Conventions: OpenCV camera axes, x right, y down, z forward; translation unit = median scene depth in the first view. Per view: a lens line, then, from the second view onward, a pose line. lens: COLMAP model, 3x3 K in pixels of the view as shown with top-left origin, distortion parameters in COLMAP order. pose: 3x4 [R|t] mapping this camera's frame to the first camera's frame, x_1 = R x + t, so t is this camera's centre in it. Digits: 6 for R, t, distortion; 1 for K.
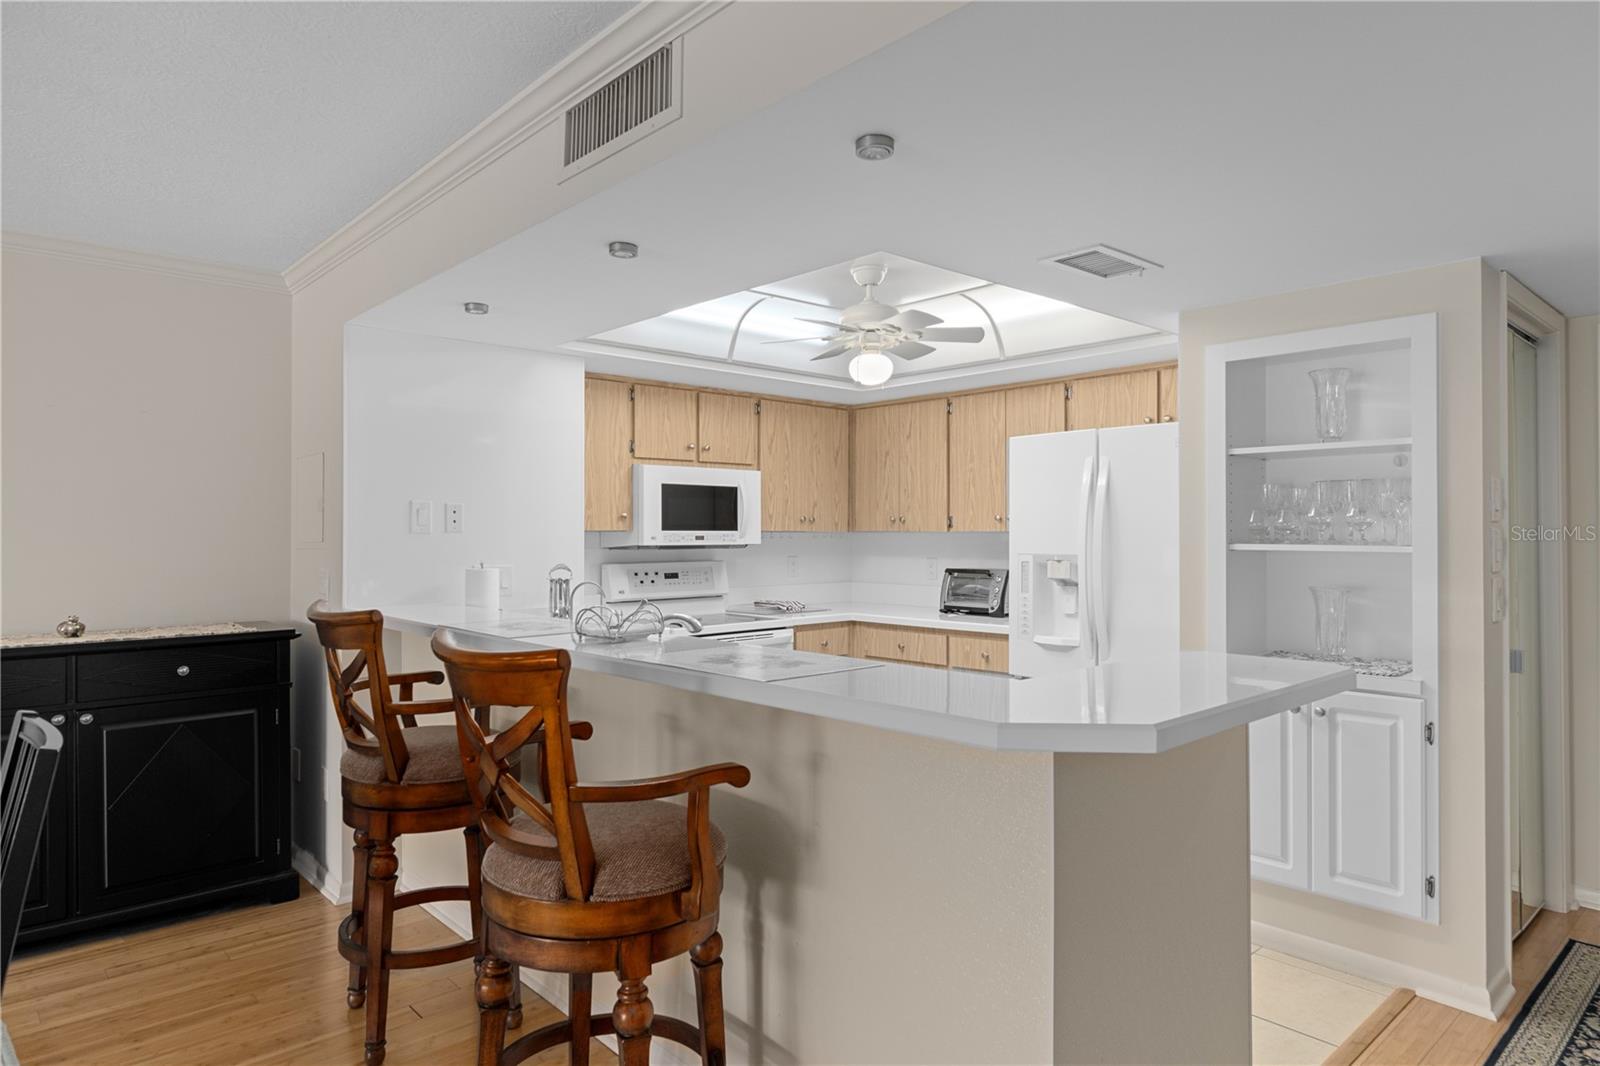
lens RADIAL K [[956.1, 0, 803.6], [0, 956.1, 523.7], [0, 0, 1]] dist [-0.001636, -0.000141]
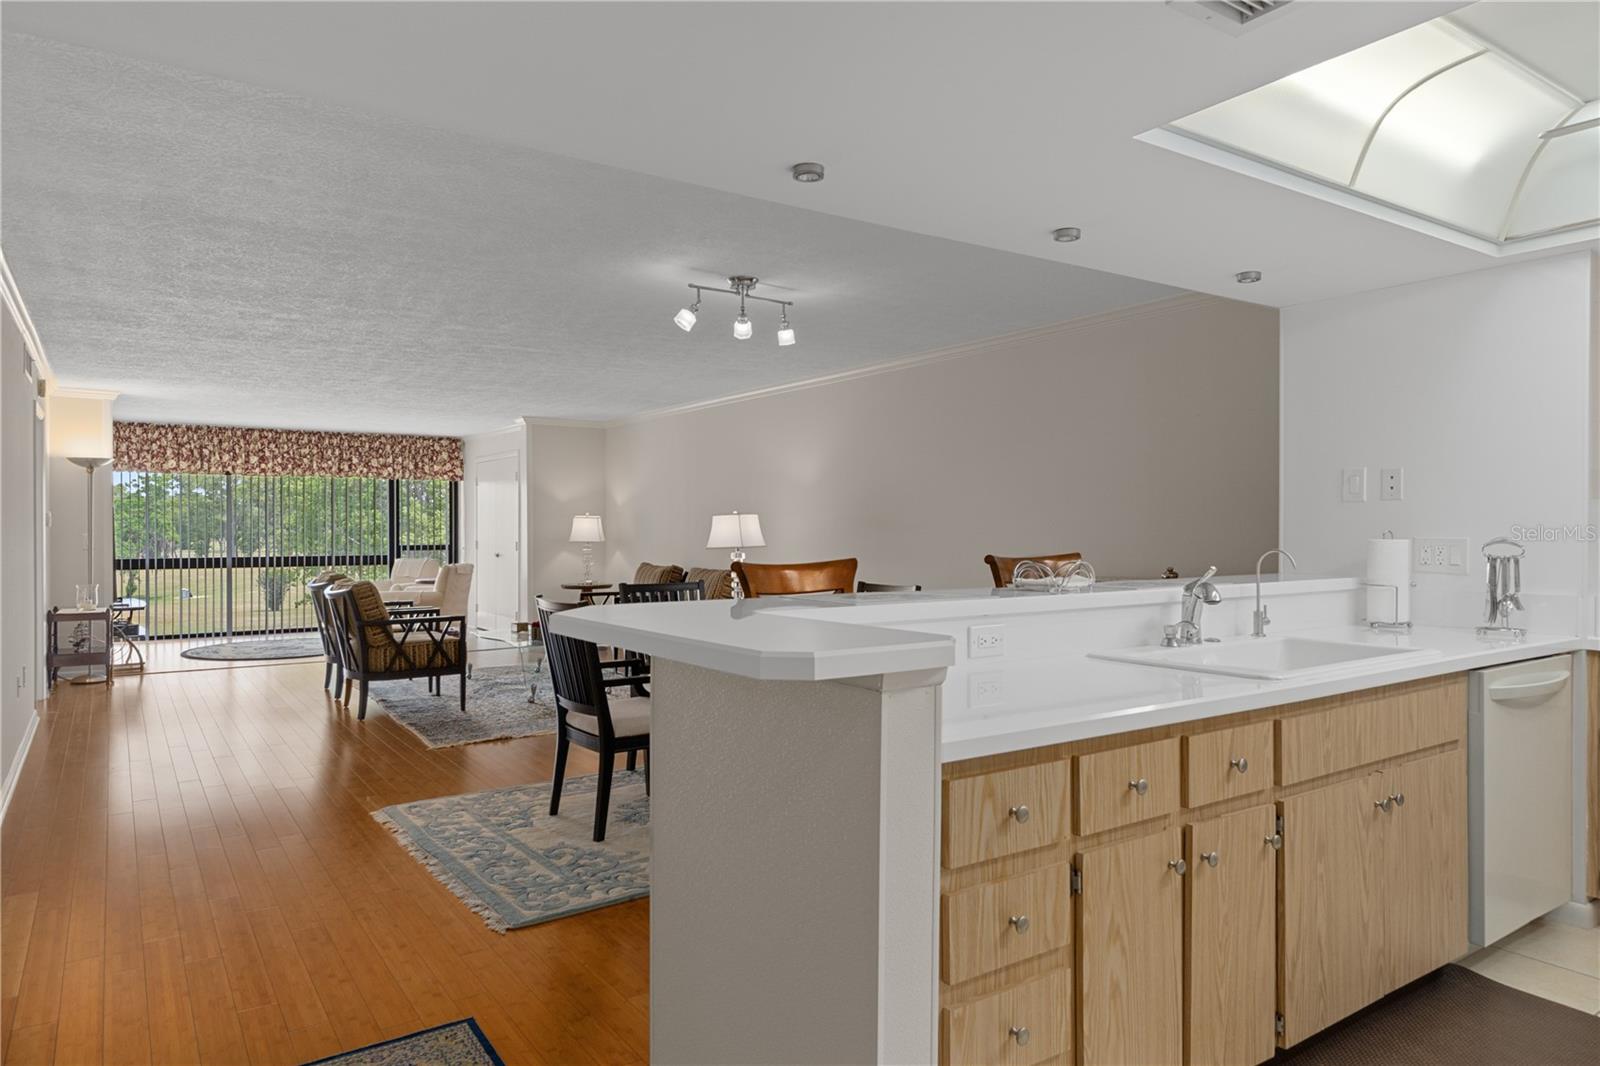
lens RADIAL K [[1006.3, 0, 800.0], [0, 1006.3, 533.0], [0, 0, 1]] dist [-0.000147, -0.000134]
pose [[-0.141613, 0.004628, -0.989911, 0.536664], [0.011830, 0.999926, 0.002983, 0.025021], [0.989851, -0.011288, -0.141657, 0.462461]]
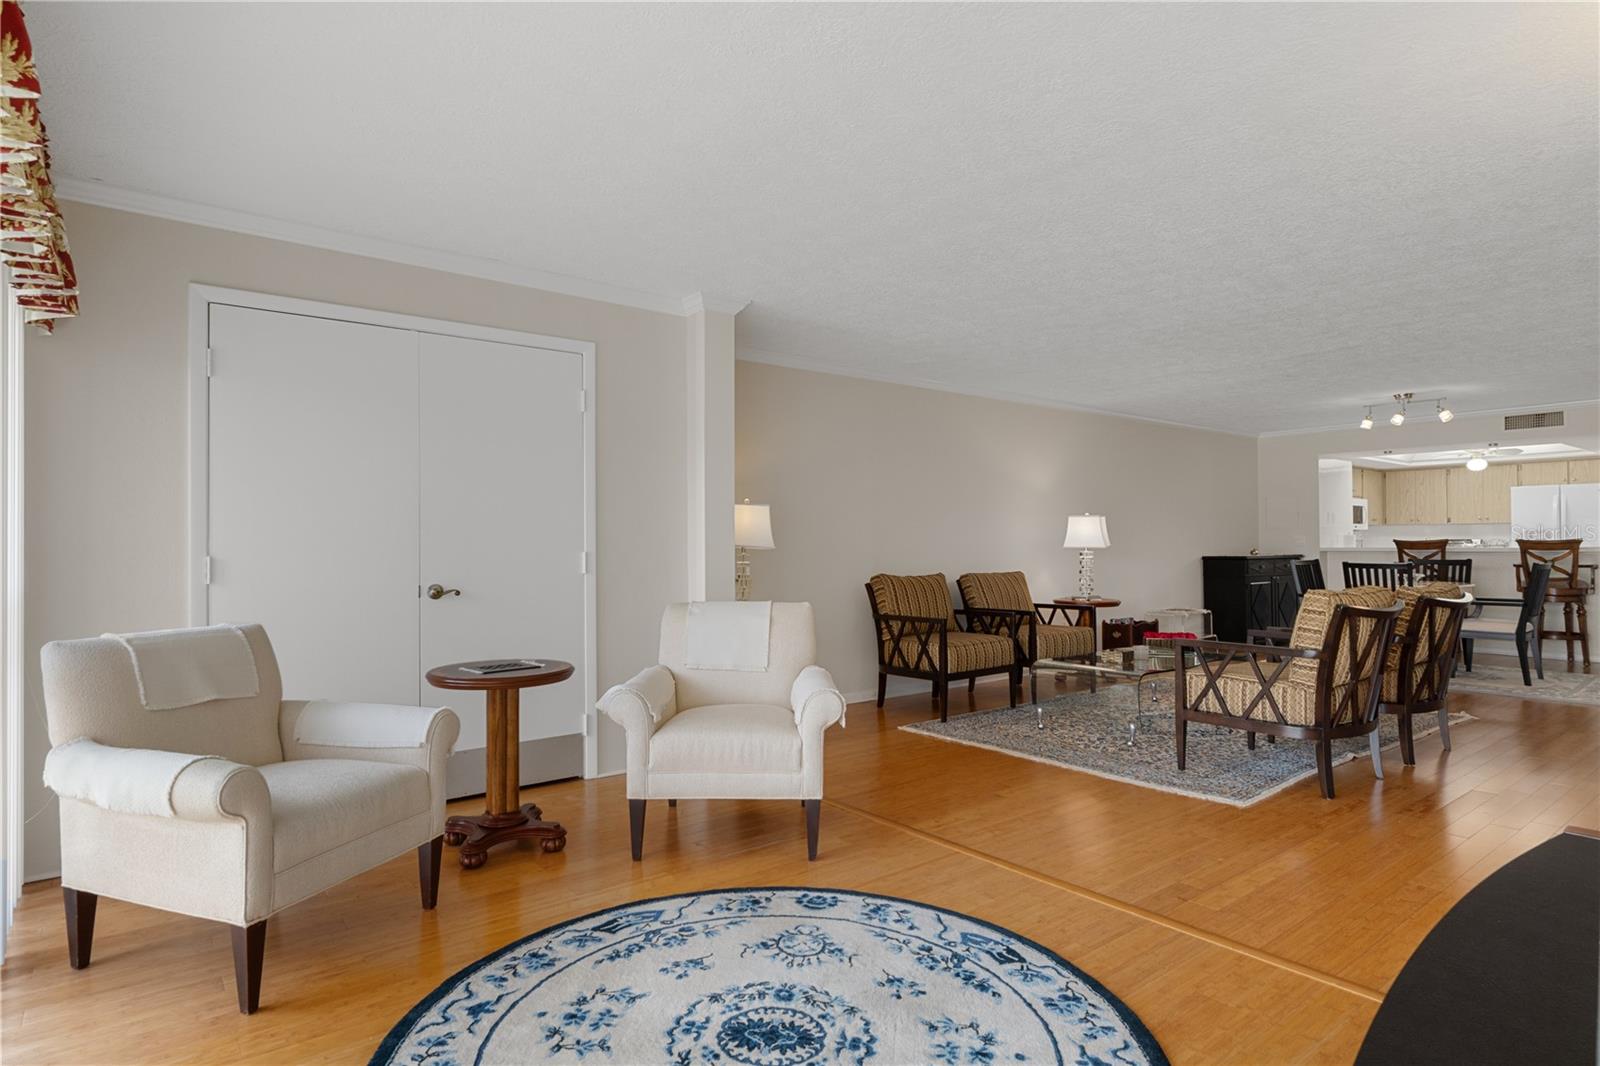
lens RADIAL K [[869.1, 0, 800.5], [0, 869.1, 537.6], [0, 0, 1]] dist [-0.000791, 0.000021]
pose [[0.997748, -0.006599, -0.066746, -1.471152], [0.006754, 0.999975, 0.002102, 0.029739], [0.066730, -0.002548, 0.997768, -1.426416]]
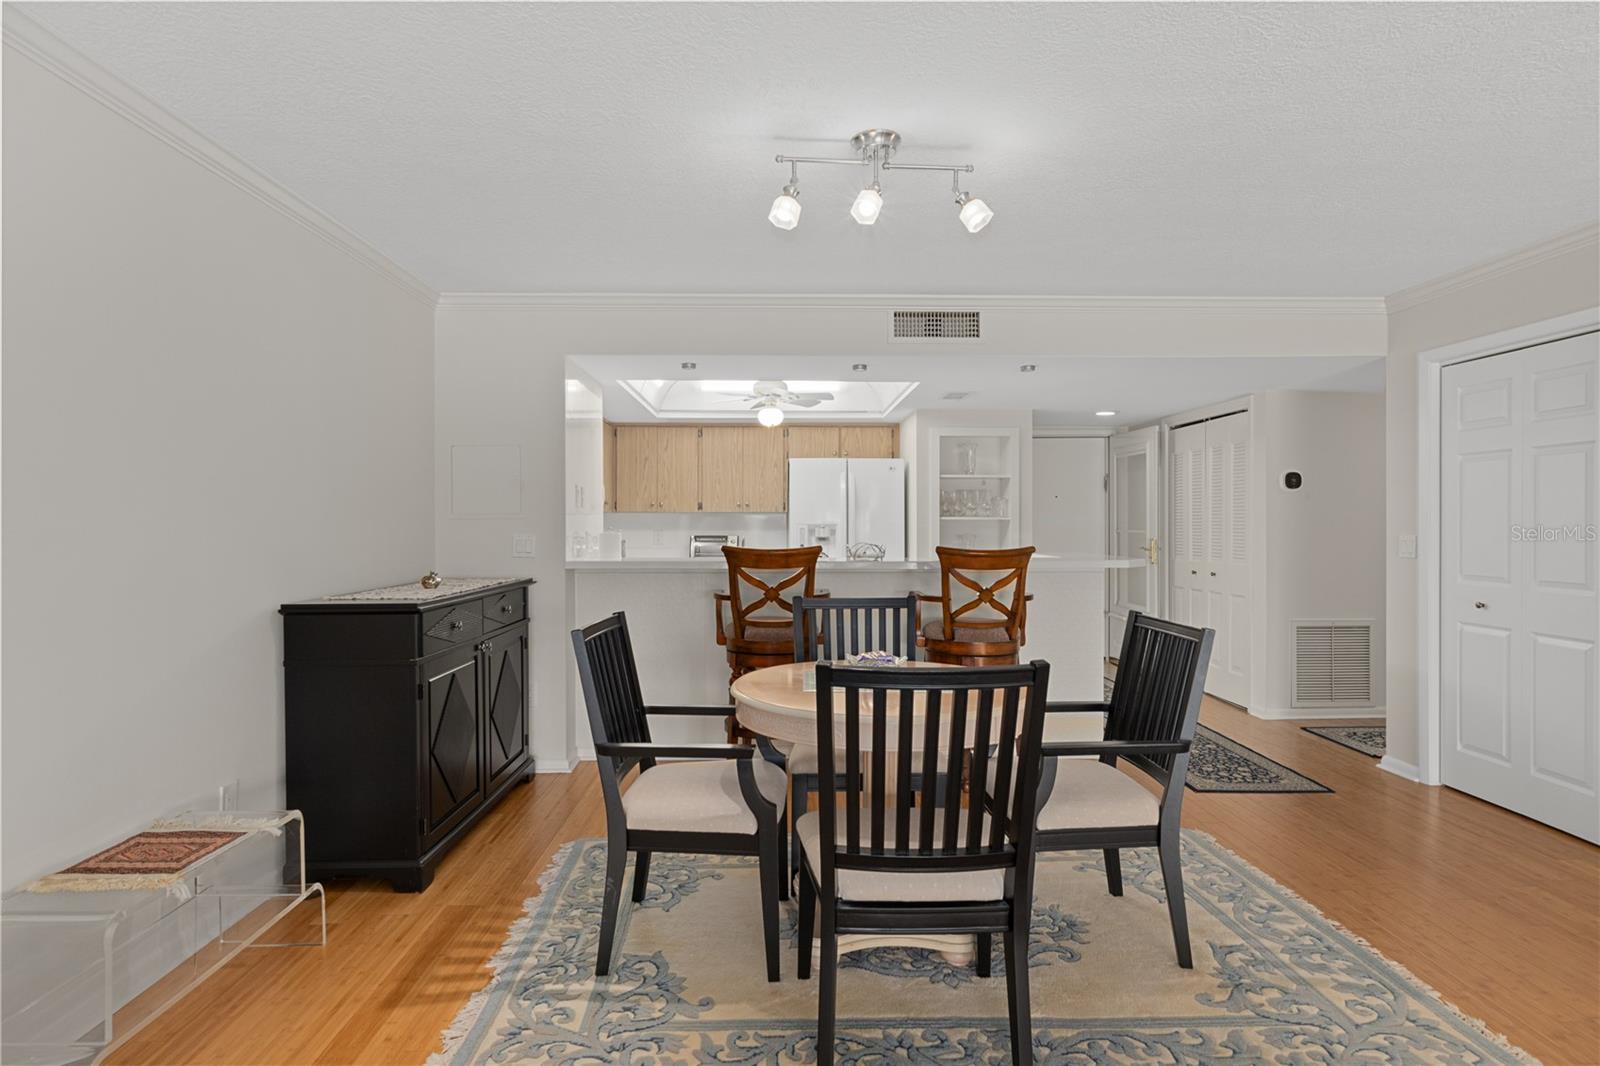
lens RADIAL K [[866.7, 0, 795.8], [0, 866.7, 528.2], [0, 0, 1]] dist [-0.002689, -0.001152]
pose [[0.657698, -0.004544, 0.753268, -0.909651], [-0.008161, 0.999880, 0.013157, 0.016394], [-0.753237, -0.014801, 0.657582, -0.065332]]
